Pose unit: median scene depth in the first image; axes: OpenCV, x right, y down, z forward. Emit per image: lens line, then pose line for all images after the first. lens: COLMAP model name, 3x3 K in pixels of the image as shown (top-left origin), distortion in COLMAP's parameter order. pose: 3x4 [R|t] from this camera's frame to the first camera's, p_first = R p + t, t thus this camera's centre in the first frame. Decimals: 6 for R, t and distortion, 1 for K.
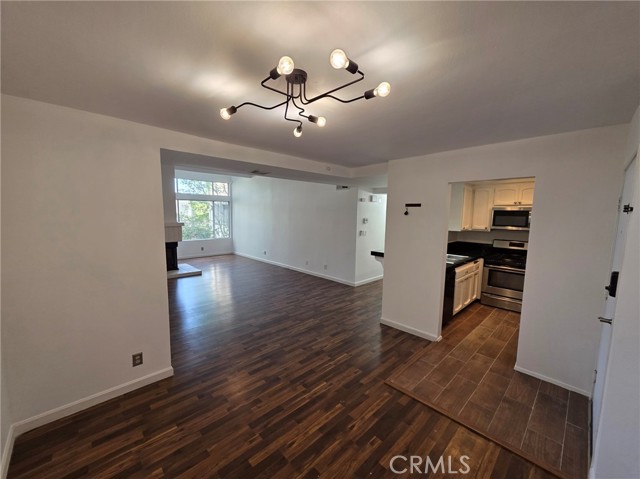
lens RADIAL K [[255.9, 0, 322.8], [0, 255.9, 239.2], [0, 0, 1]] dist [0.002987, 0.000196]
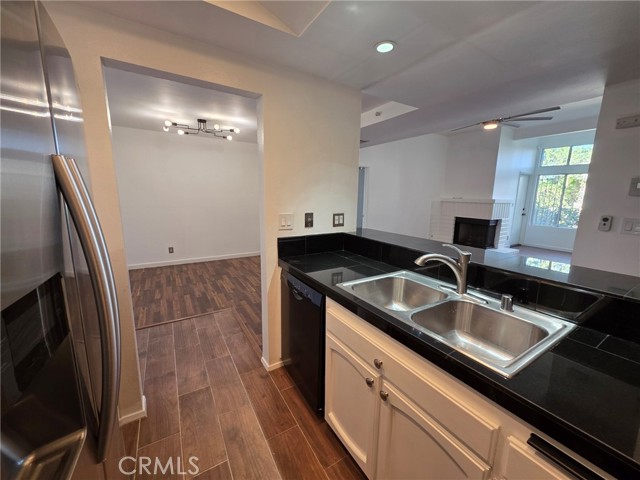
lens RADIAL K [[255.9, 0, 323.4], [0, 255.9, 238.5], [0, 0, 1]] dist [0.002987, 0.000196]
pose [[-0.210367, 0.148392, -0.966295, 0.473222], [-0.118770, 0.977212, 0.175925, -0.015403], [0.970381, 0.151775, -0.187948, 0.583325]]
